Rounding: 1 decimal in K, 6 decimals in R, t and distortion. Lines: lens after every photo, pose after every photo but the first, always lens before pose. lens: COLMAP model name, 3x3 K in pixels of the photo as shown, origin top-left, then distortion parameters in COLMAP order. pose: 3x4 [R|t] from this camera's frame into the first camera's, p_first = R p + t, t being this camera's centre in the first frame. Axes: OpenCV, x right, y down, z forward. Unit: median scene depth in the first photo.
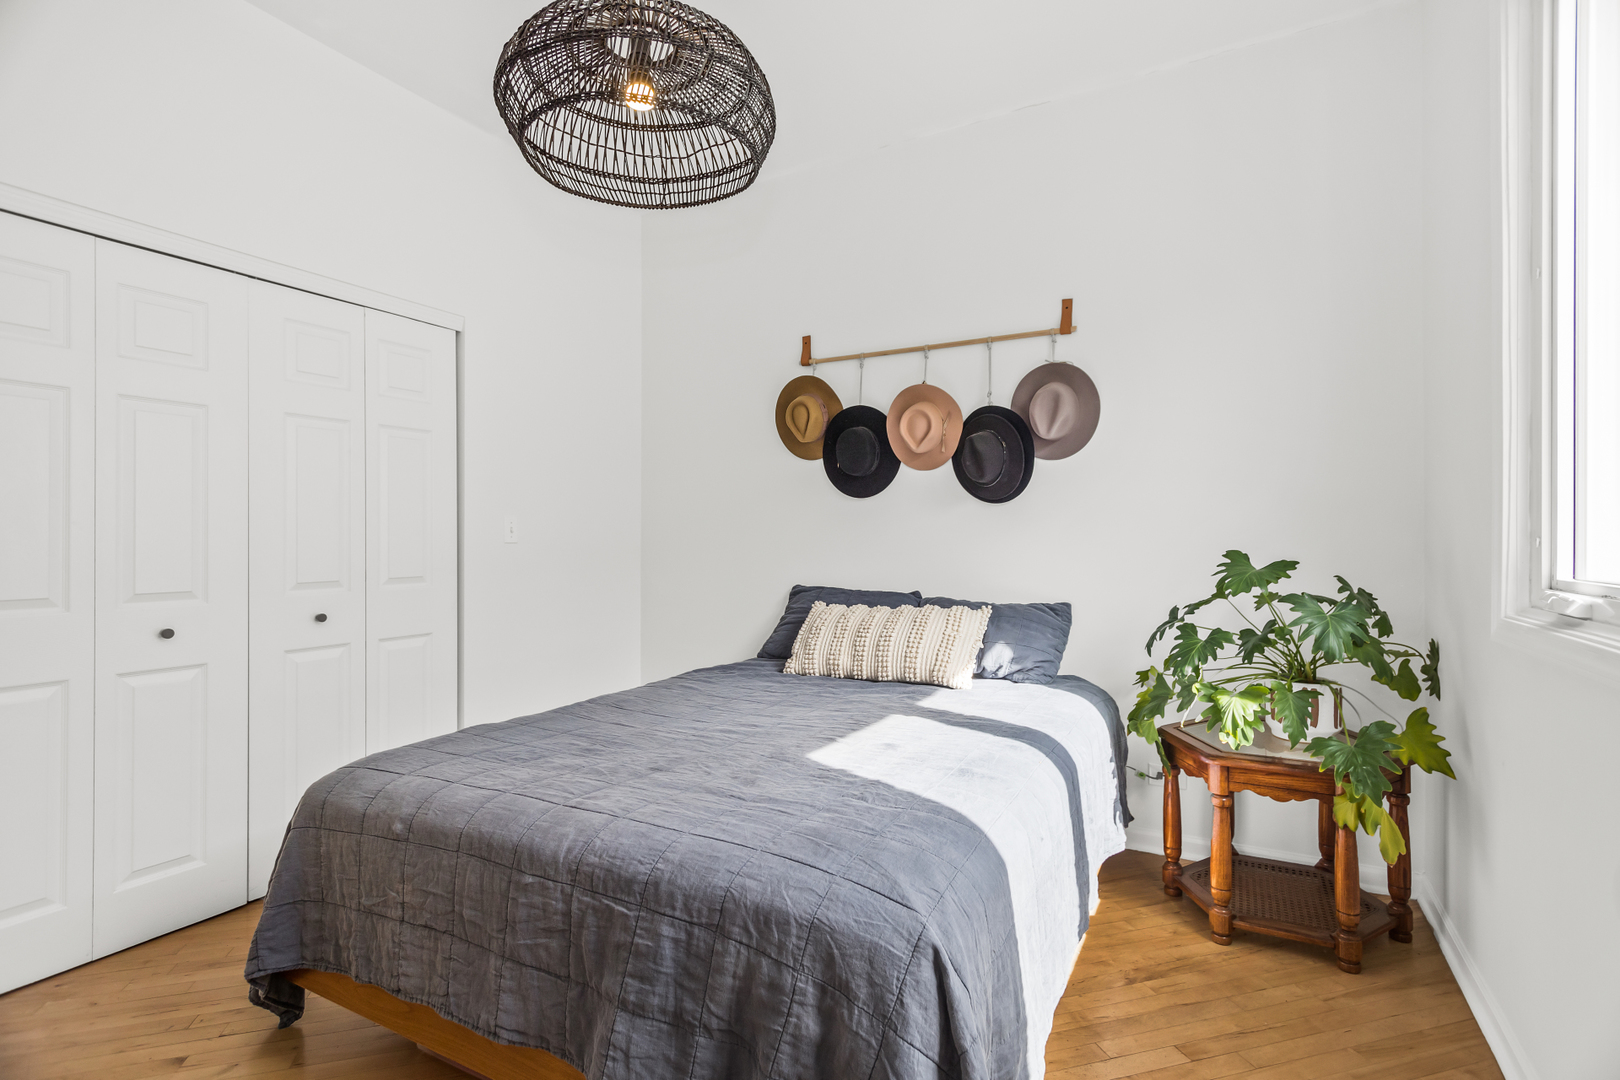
lens RADIAL K [[773.5, 0, 800.1], [0, 773.5, 541.3], [0, 0, 1]] dist [-0.014470, 0.011223]
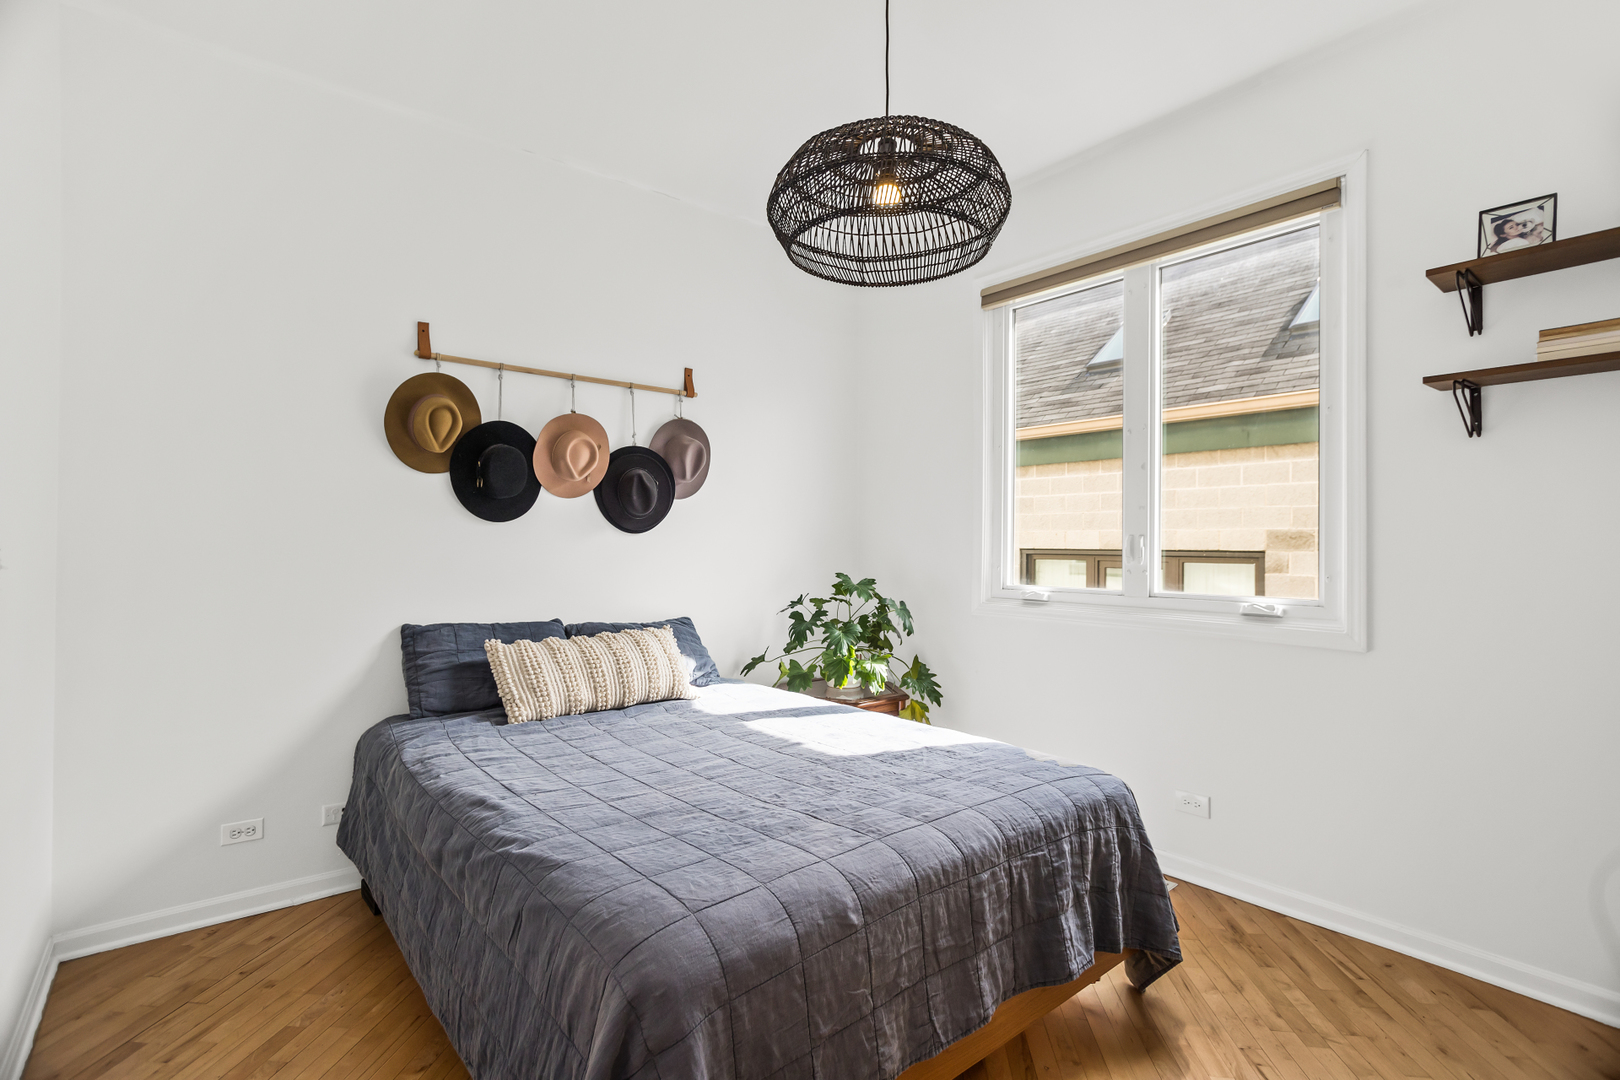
lens RADIAL K [[773.5, 0, 800.1], [0, 773.5, 541.3], [0, 0, 1]] dist [-0.014470, 0.011223]
pose [[0.372267, 0.008144, 0.928090, -0.691302], [-0.003392, 0.999967, -0.007414, -0.029917], [-0.928120, -0.000388, 0.372282, 0.362374]]
